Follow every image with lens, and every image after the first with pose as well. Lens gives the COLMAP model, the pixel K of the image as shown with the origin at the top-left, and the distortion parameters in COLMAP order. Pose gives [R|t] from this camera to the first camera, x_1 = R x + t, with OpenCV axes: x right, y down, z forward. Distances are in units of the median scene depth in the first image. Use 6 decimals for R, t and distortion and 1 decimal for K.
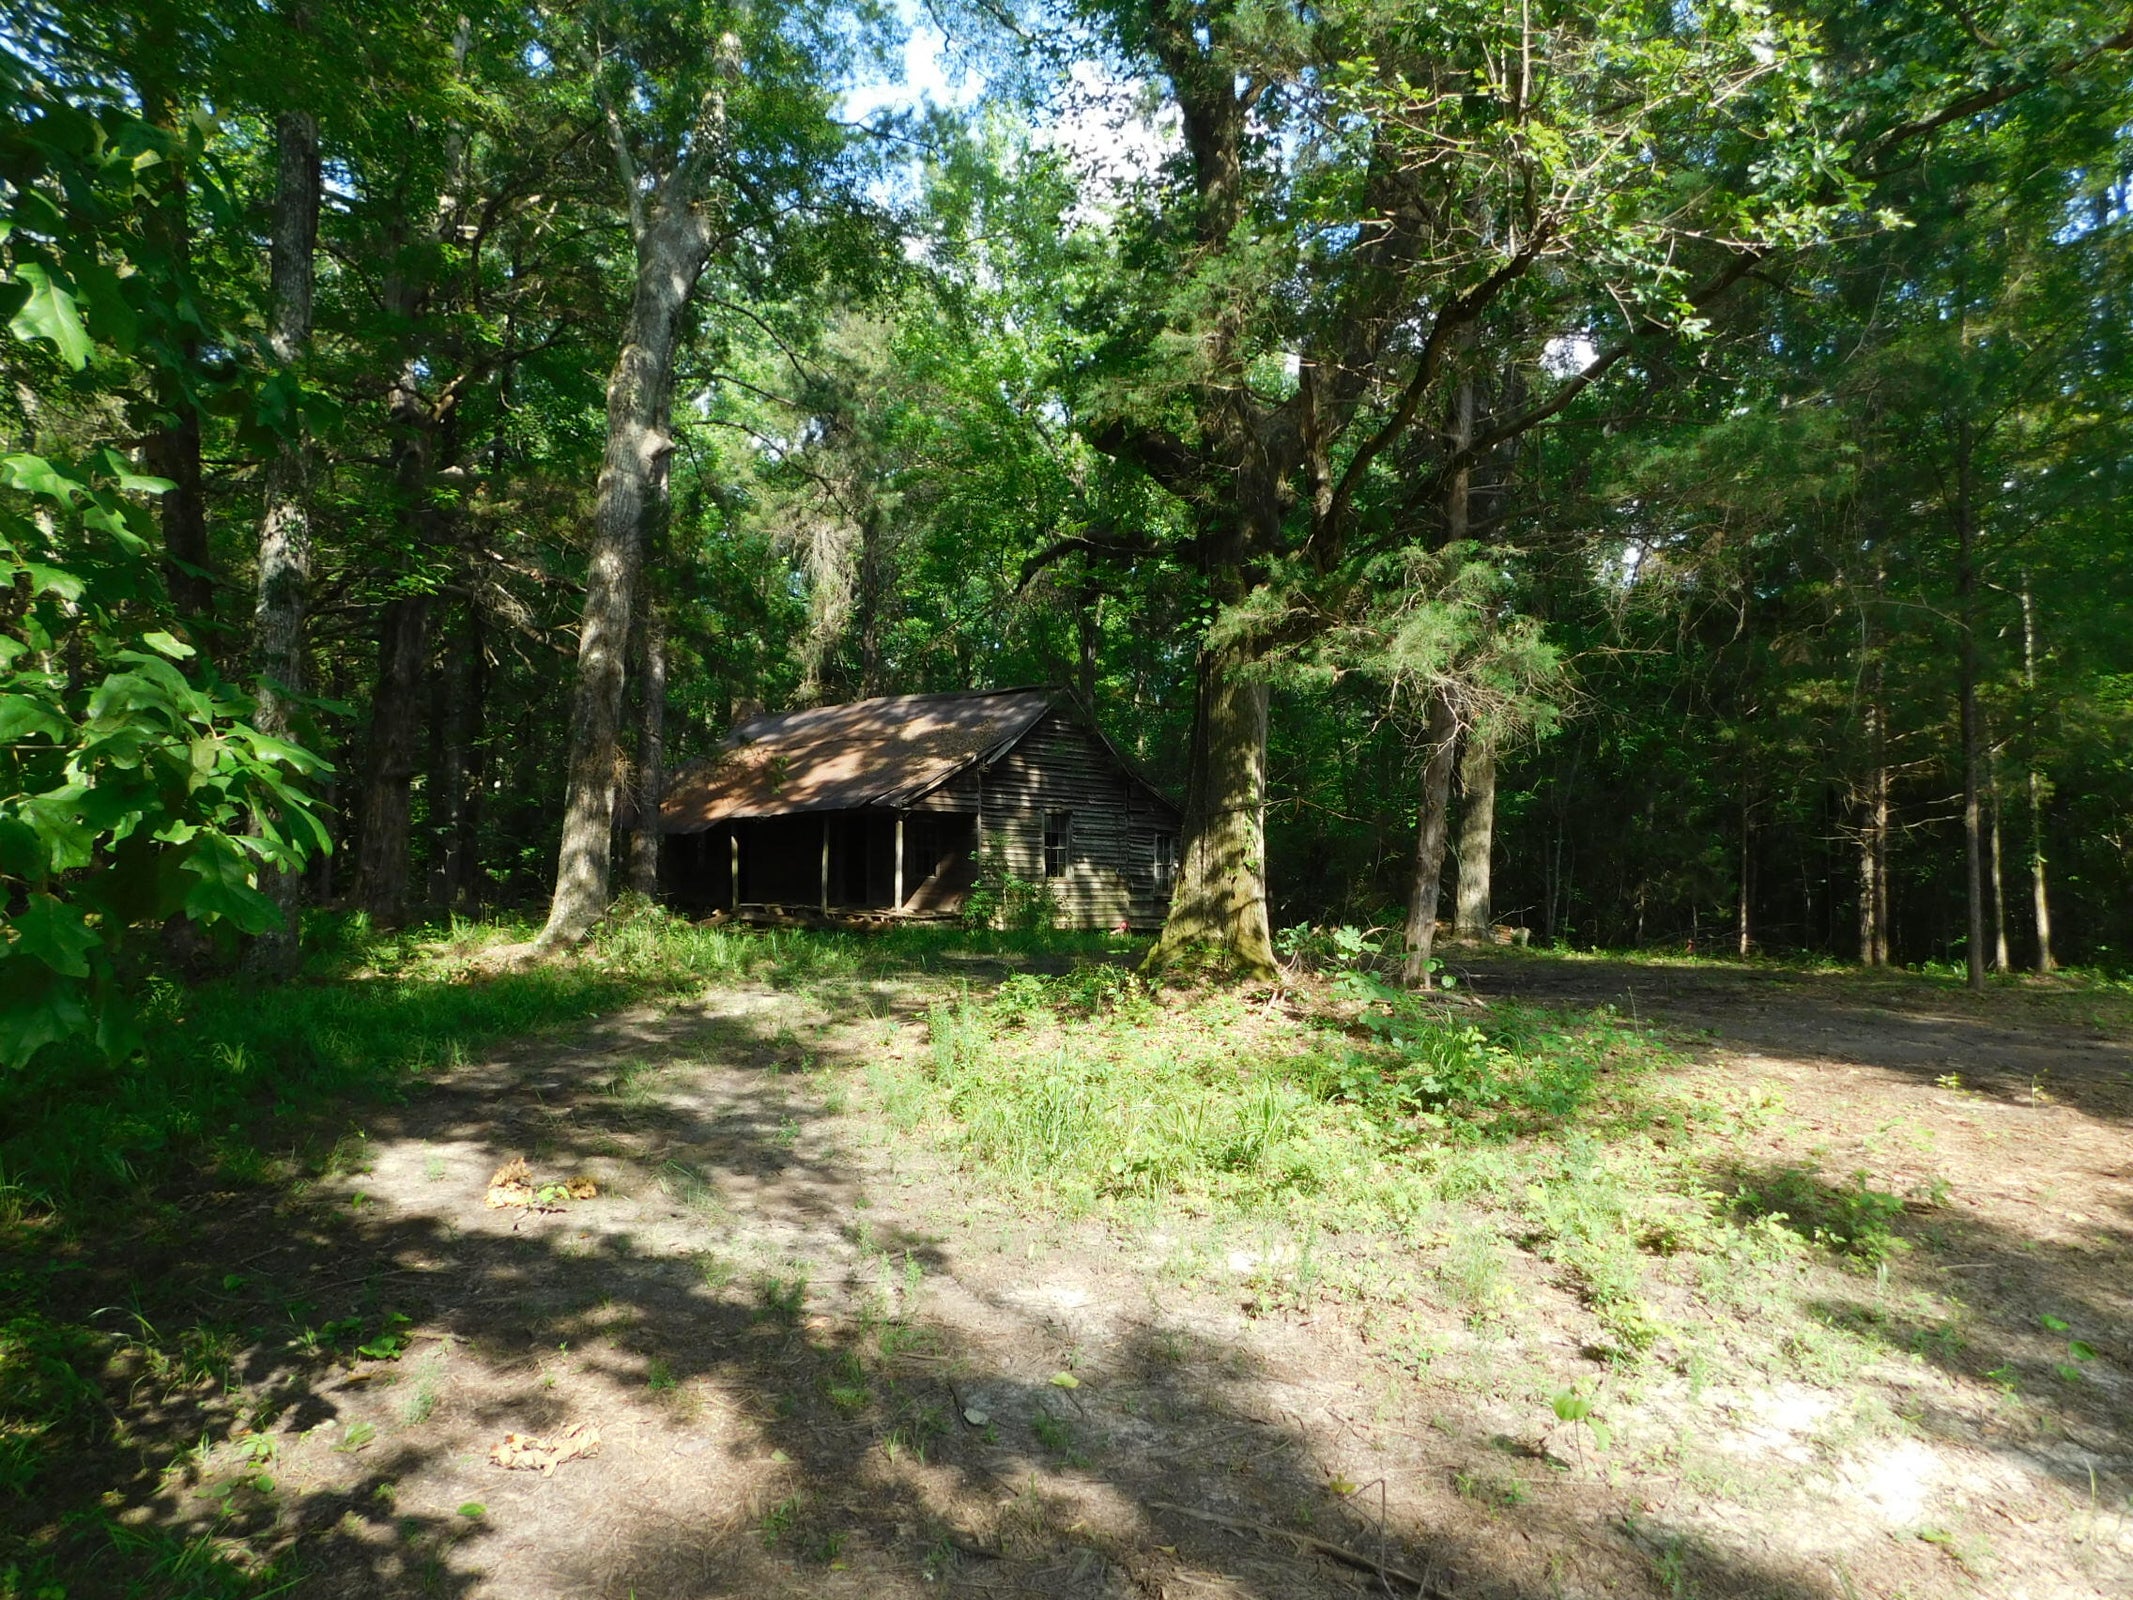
lens RADIAL K [[1403.8, 0, 1073.8], [0, 1403.8, 798.9], [0, 0, 1]] dist [-0.000494, -0.000058]
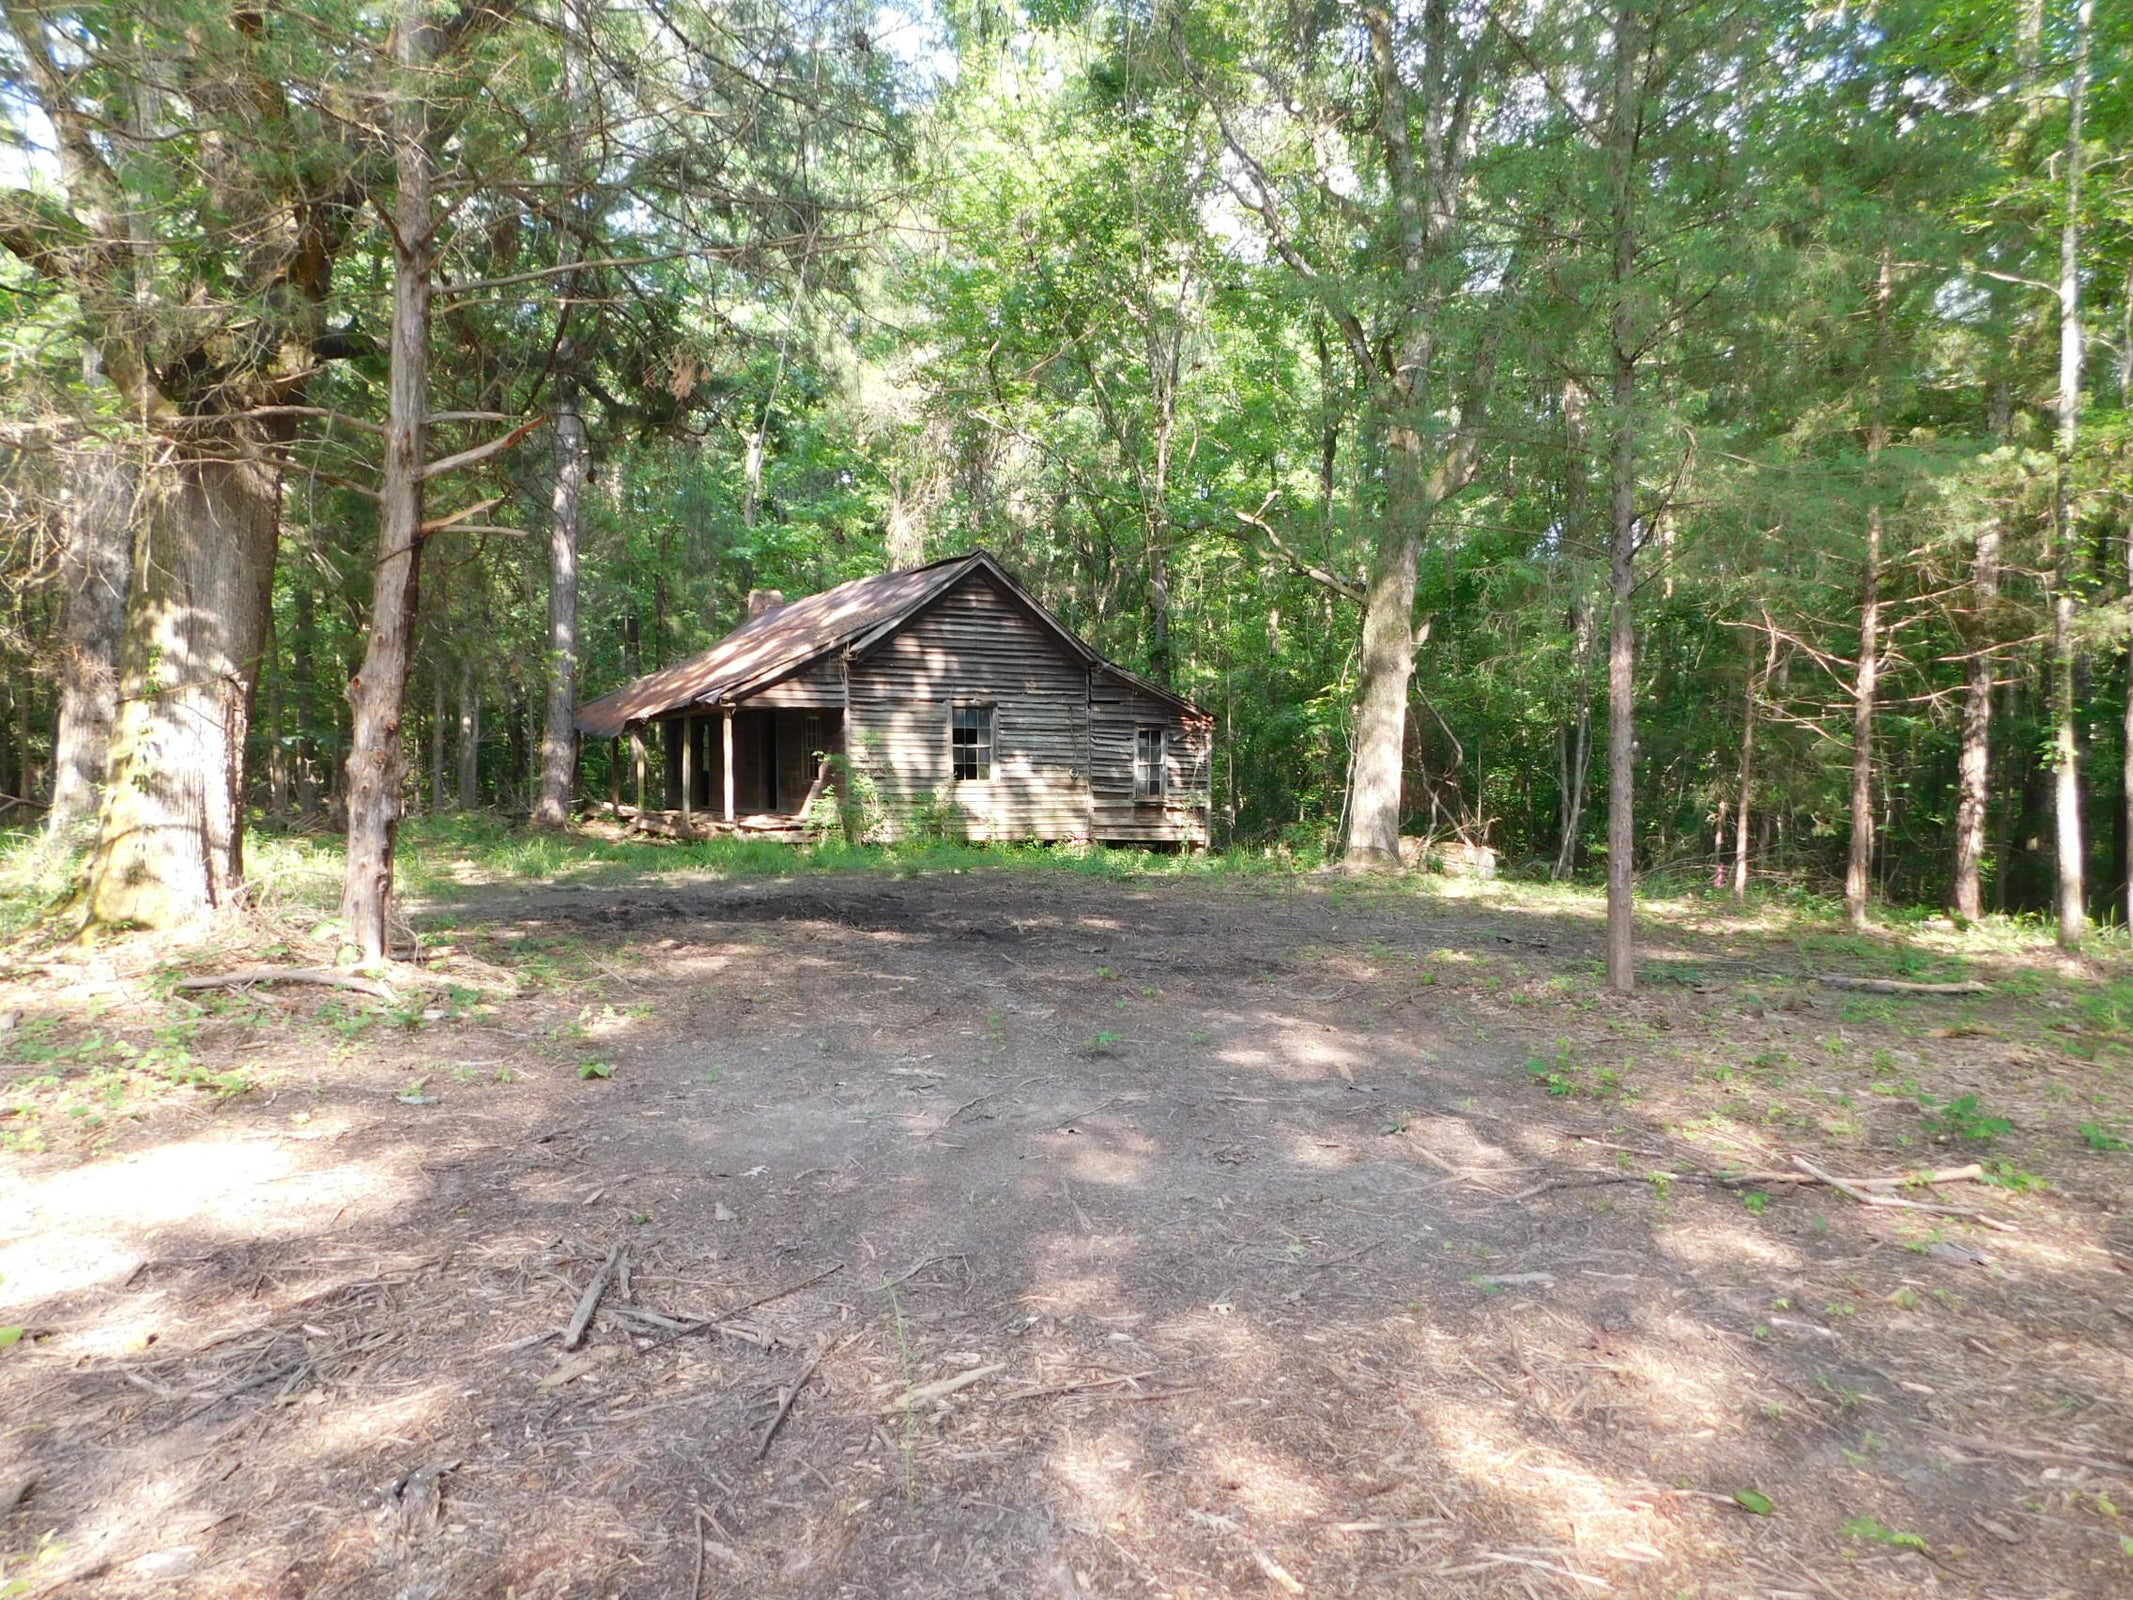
lens RADIAL K [[1403.8, 0, 1064.1], [0, 1403.8, 799.4], [0, 0, 1]] dist [-0.000494, -0.000058]
pose [[0.916479, -0.000249, -0.400084, 0.390357], [0.030096, 0.997209, 0.068322, 0.011584], [0.398950, -0.074656, 0.913928, 0.245538]]
